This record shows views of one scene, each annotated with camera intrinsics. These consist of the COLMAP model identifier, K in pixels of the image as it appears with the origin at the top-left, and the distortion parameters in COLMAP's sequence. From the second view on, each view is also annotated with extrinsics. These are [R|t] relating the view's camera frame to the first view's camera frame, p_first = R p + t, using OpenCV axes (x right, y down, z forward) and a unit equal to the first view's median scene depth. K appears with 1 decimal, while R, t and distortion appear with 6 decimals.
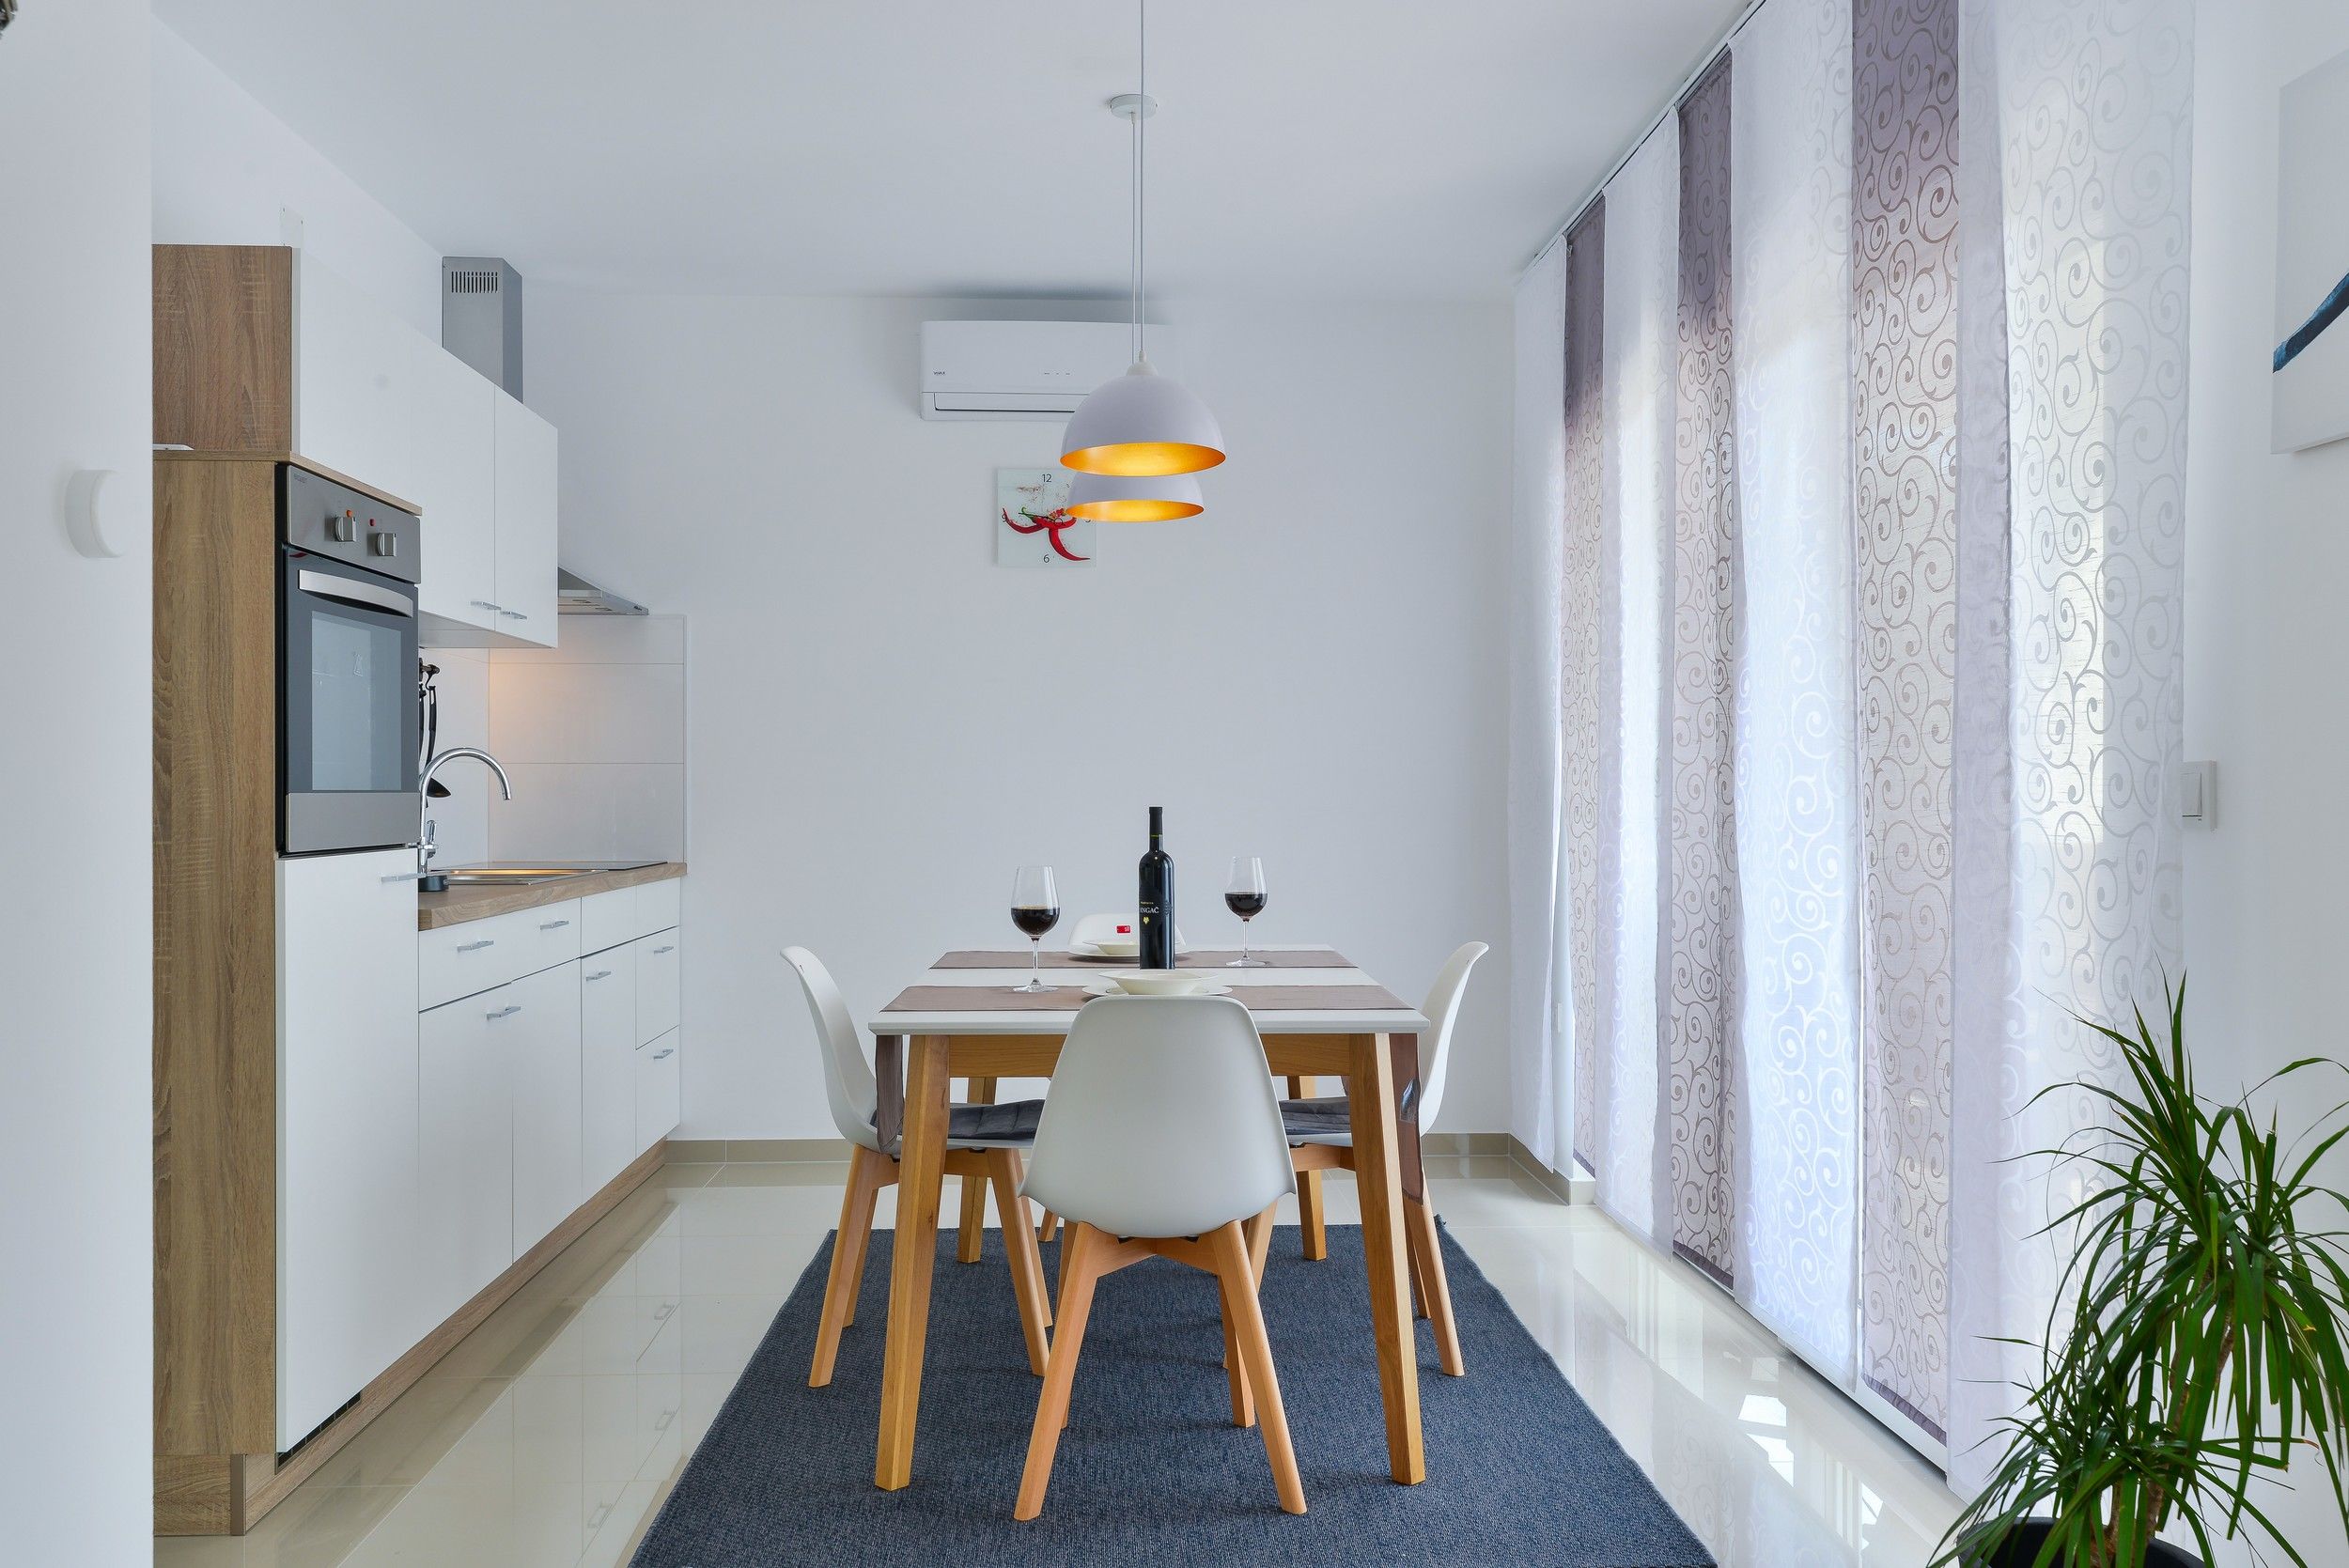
lens RADIAL K [[1978.6, 0, 1176.3], [0, 1978.6, 795.8], [0, 0, 1]] dist [0.035068, 0.000510]
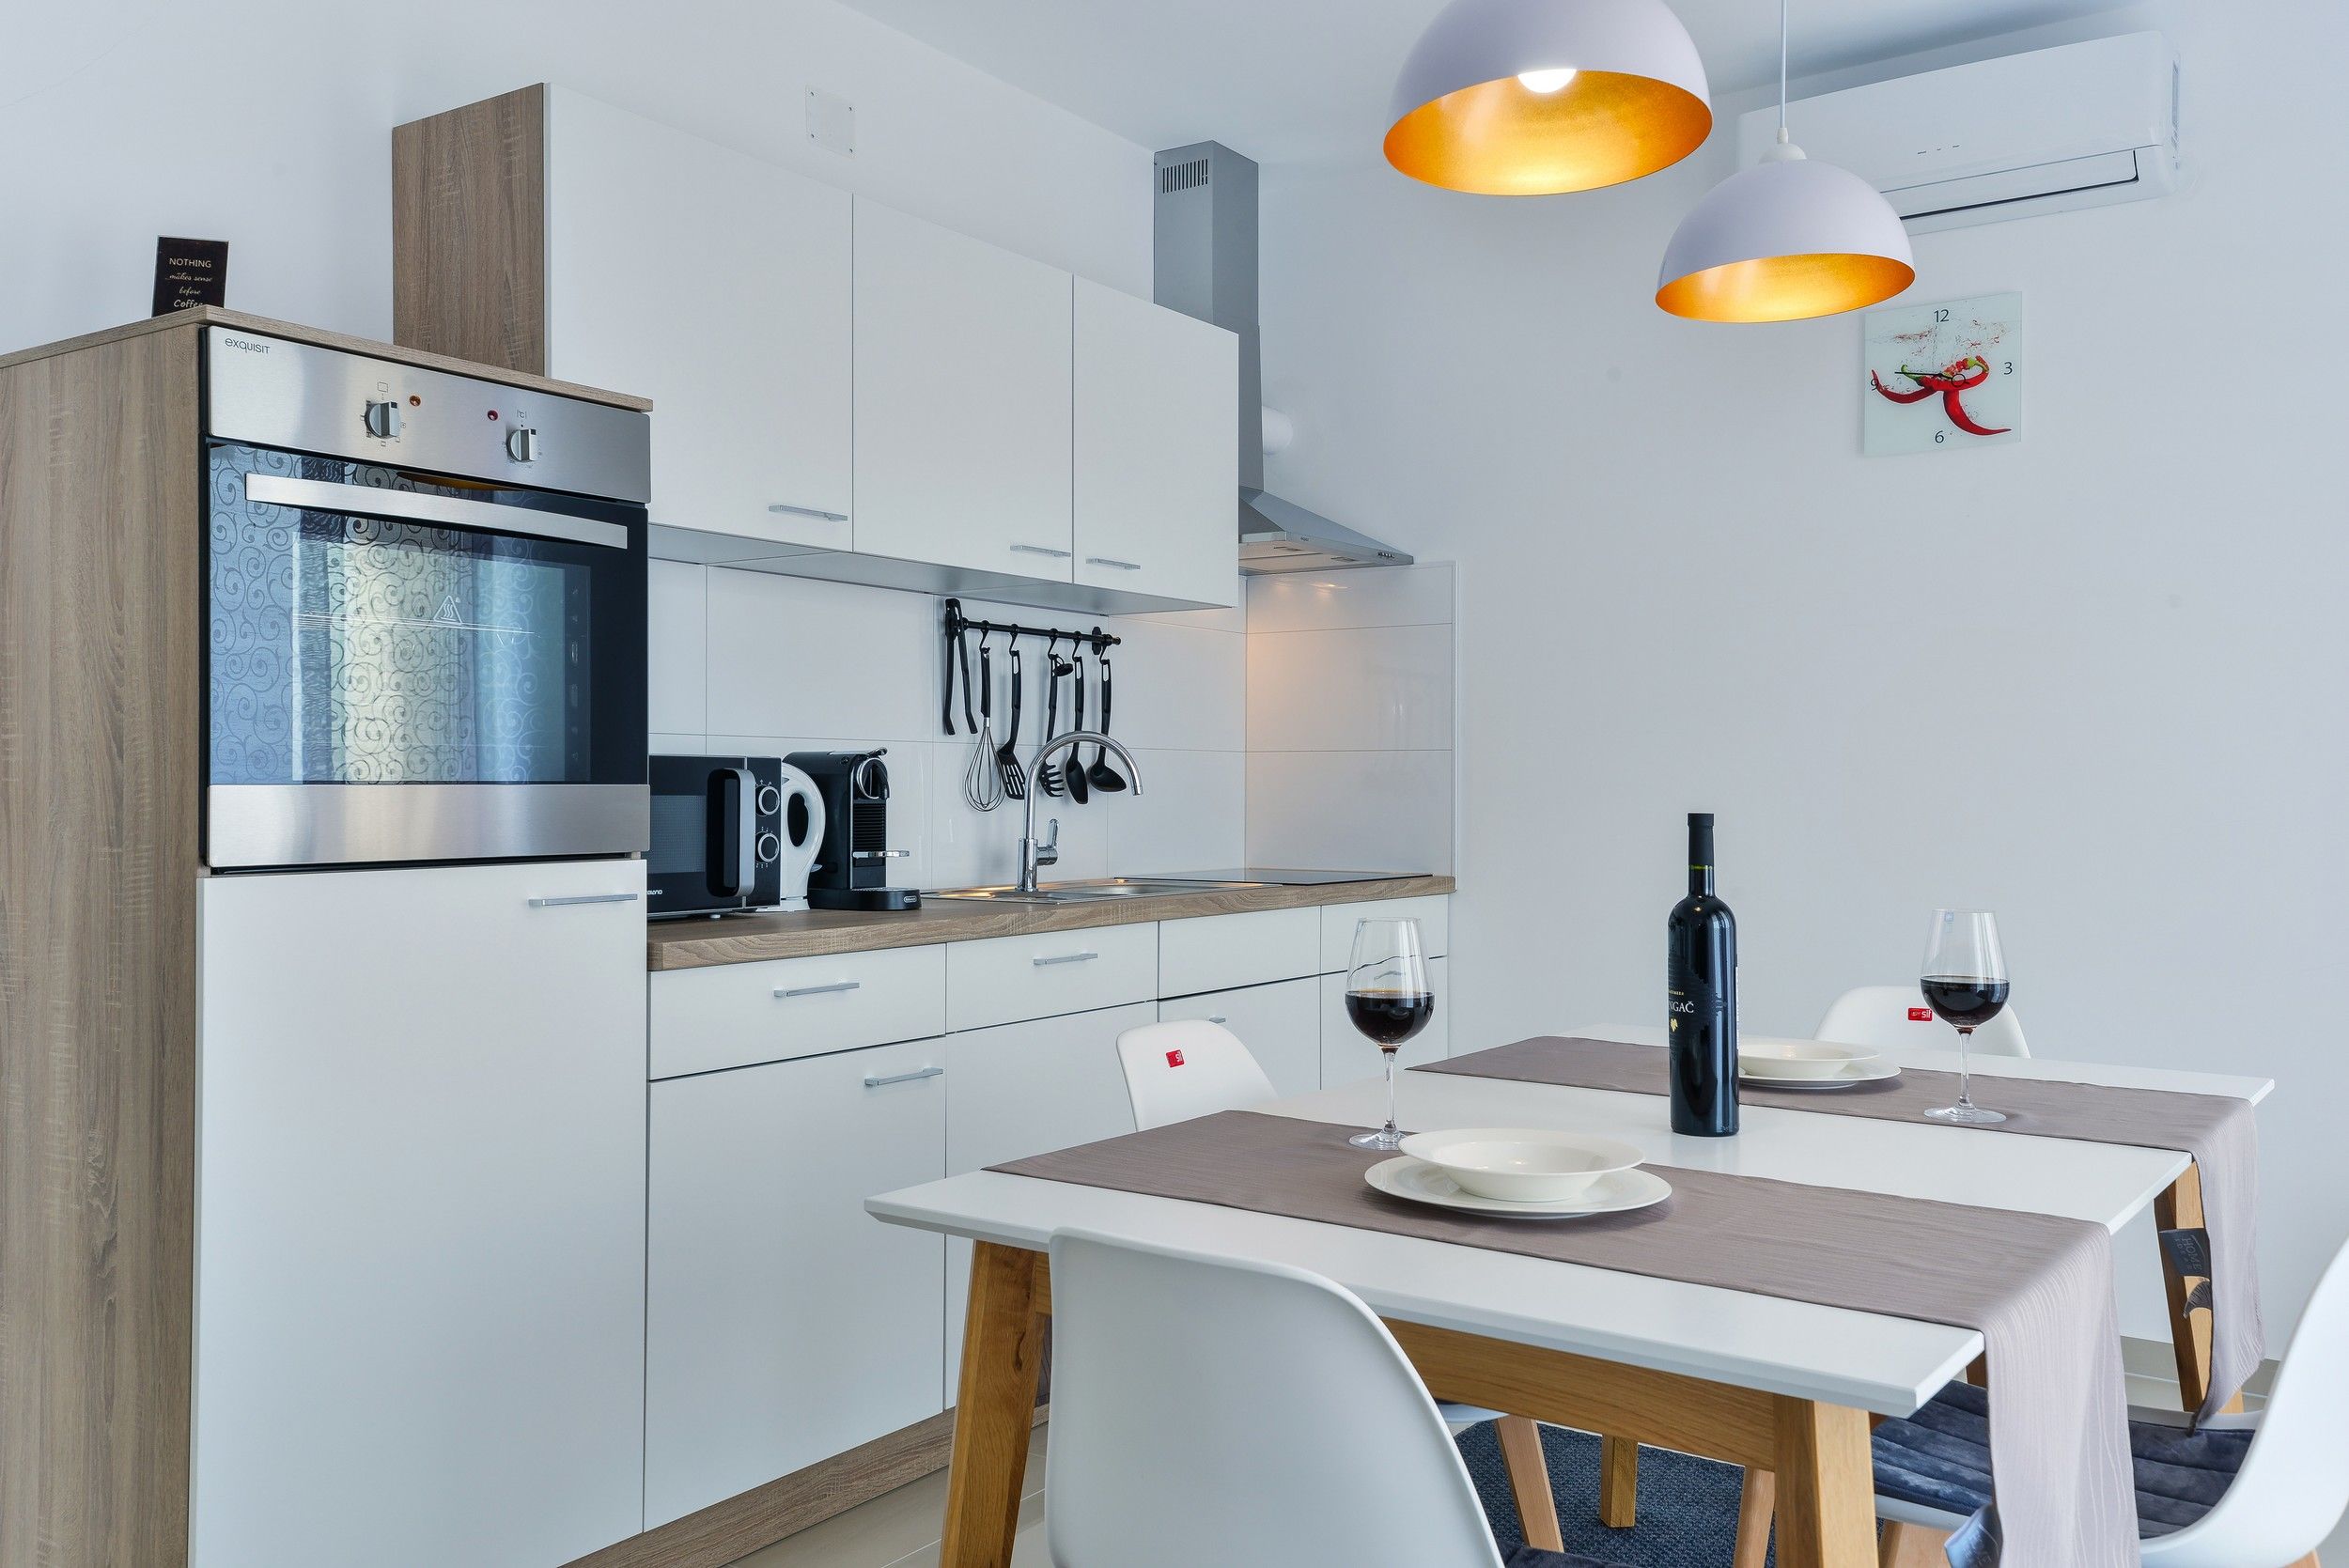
lens RADIAL K [[1928.4, 0, 1182.2], [0, 1928.4, 779.7], [0, 0, 1]] dist [0.062847, 0.000210]
pose [[0.796594, 0.000018, -0.604515, 0.203781], [-0.003728, 0.999981, -0.004882, -0.000690], [0.604503, 0.006143, 0.796579, 0.515596]]
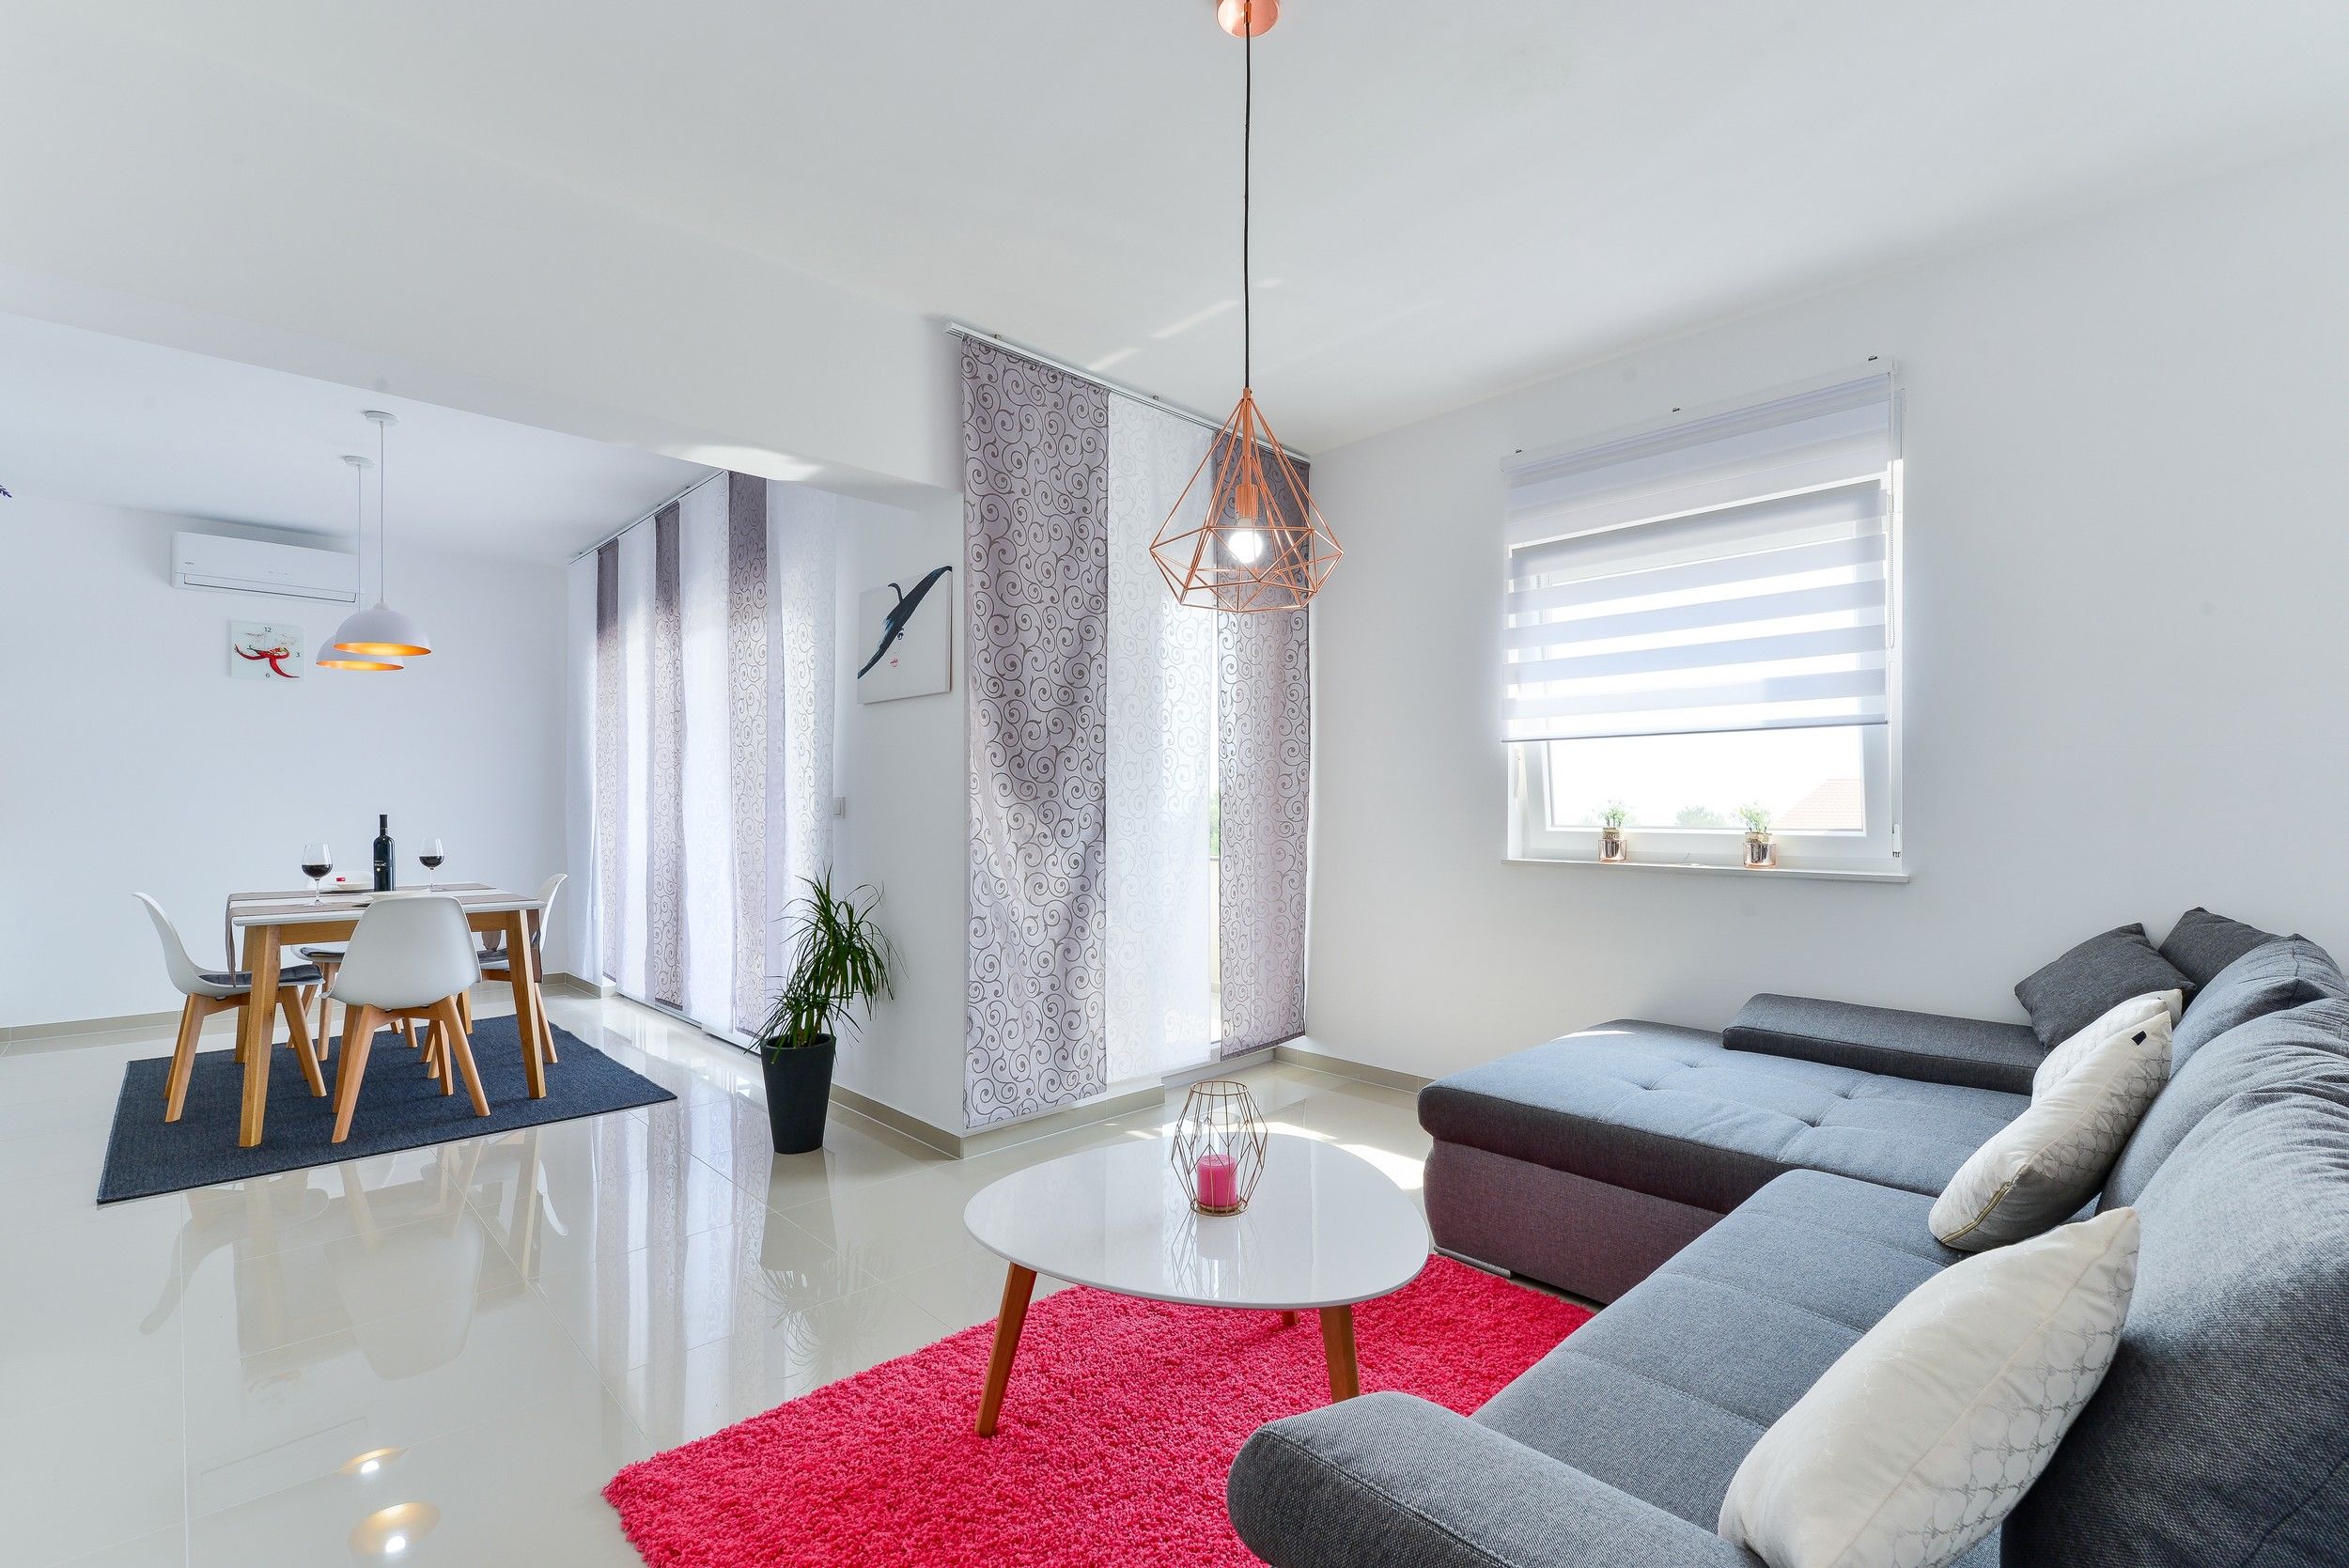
lens RADIAL K [[1035.4, 0, 1177.0], [0, 1035.4, 809.1], [0, 0, 1]] dist [-0.008834, -0.001008]
pose [[0.747428, -0.002327, 0.664339, -0.108823], [0.002339, 0.999997, 0.000872, 0.001208], [-0.664339, 0.000902, 0.747431, -0.356029]]
